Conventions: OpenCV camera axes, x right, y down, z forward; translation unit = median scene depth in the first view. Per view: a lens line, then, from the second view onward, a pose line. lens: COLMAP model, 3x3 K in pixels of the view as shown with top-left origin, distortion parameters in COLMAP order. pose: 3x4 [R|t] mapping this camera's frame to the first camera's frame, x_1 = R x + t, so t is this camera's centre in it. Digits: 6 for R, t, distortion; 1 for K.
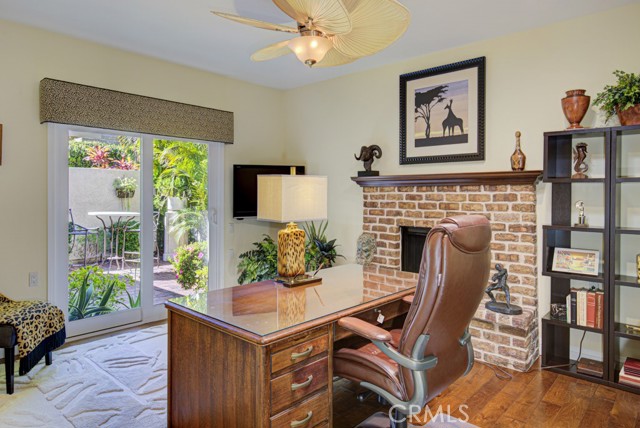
lens RADIAL K [[435.6, 0, 319.1], [0, 435.6, 192.7], [0, 0, 1]] dist [0.003472, 0.000048]
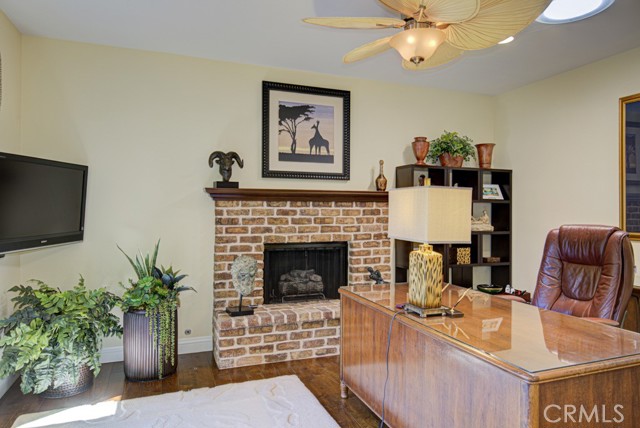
lens RADIAL K [[396.4, 0, 318.1], [0, 396.4, 209.7], [0, 0, 1]] dist [0.002236, 0.000117]
pose [[0.436466, -0.000958, 0.899720, -0.554388], [-0.005167, 0.999980, 0.003571, 0.001001], [-0.899706, -0.006208, 0.436453, 0.556074]]
